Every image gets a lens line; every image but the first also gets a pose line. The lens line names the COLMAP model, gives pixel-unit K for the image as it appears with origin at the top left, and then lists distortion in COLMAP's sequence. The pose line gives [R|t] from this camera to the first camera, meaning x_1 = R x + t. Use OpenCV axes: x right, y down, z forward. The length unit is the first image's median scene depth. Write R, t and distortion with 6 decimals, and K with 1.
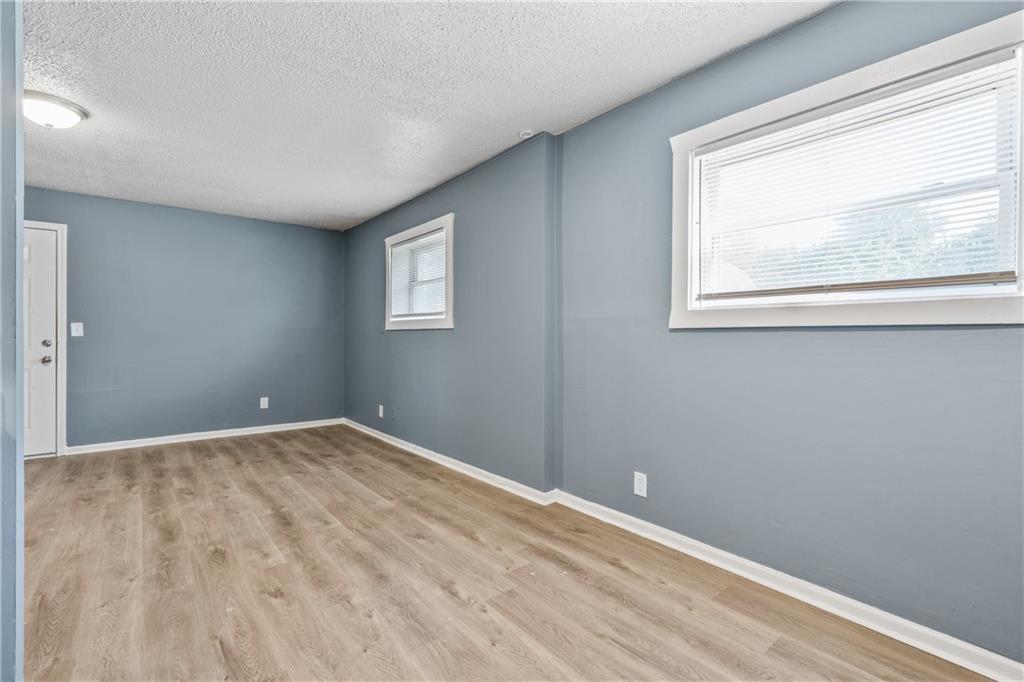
lens RADIAL K [[461.9, 0, 511.4], [0, 461.9, 337.4], [0, 0, 1]] dist [-0.001185, 0.000319]
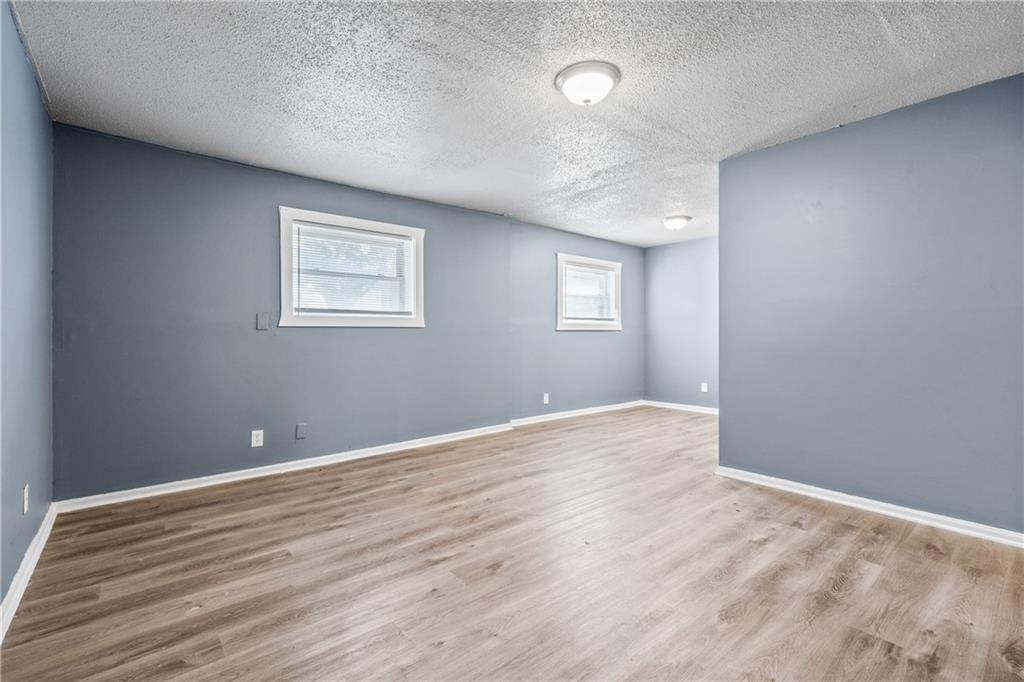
lens RADIAL K [[461.9, 0, 511.4], [0, 461.9, 337.4], [0, 0, 1]] dist [-0.001185, 0.000319]
pose [[-0.019122, -0.005613, 0.999801, -1.457441], [0.010655, 0.999926, 0.005818, 0.002306], [-0.999760, 0.010764, -0.019061, 0.889777]]
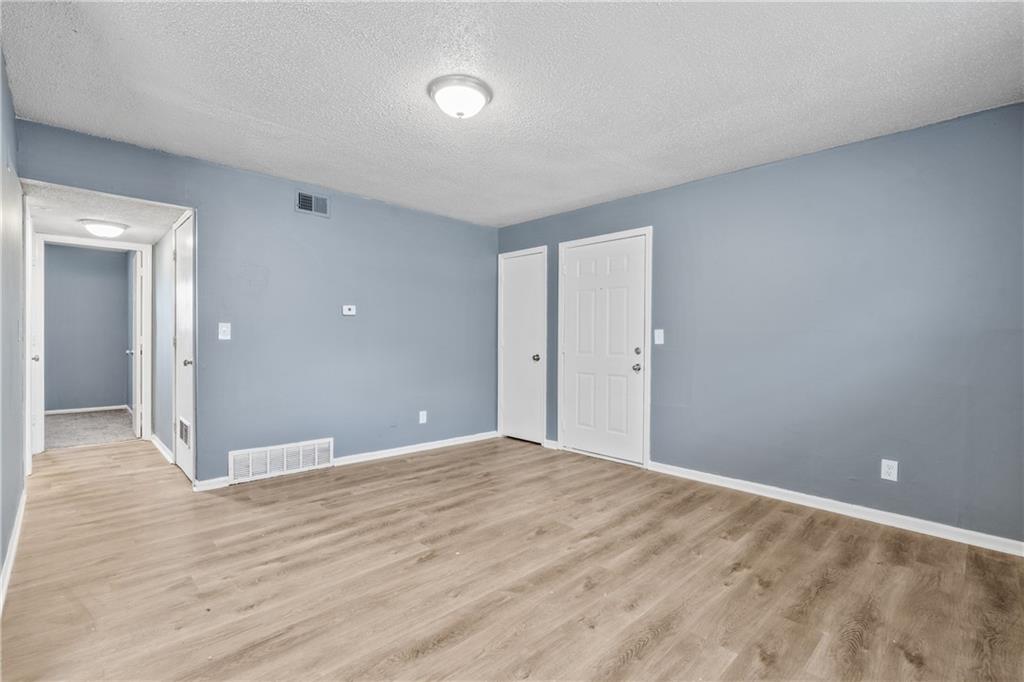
lens RADIAL K [[465.6, 0, 512.0], [0, 465.6, 341.0], [0, 0, 1]] dist [-0.001982, -0.000204]
pose [[0.094031, 0.001437, -0.995568, -0.049950], [-0.015231, 0.999884, 0.000005, -0.005248], [0.995453, 0.015163, 0.094042, 0.775802]]
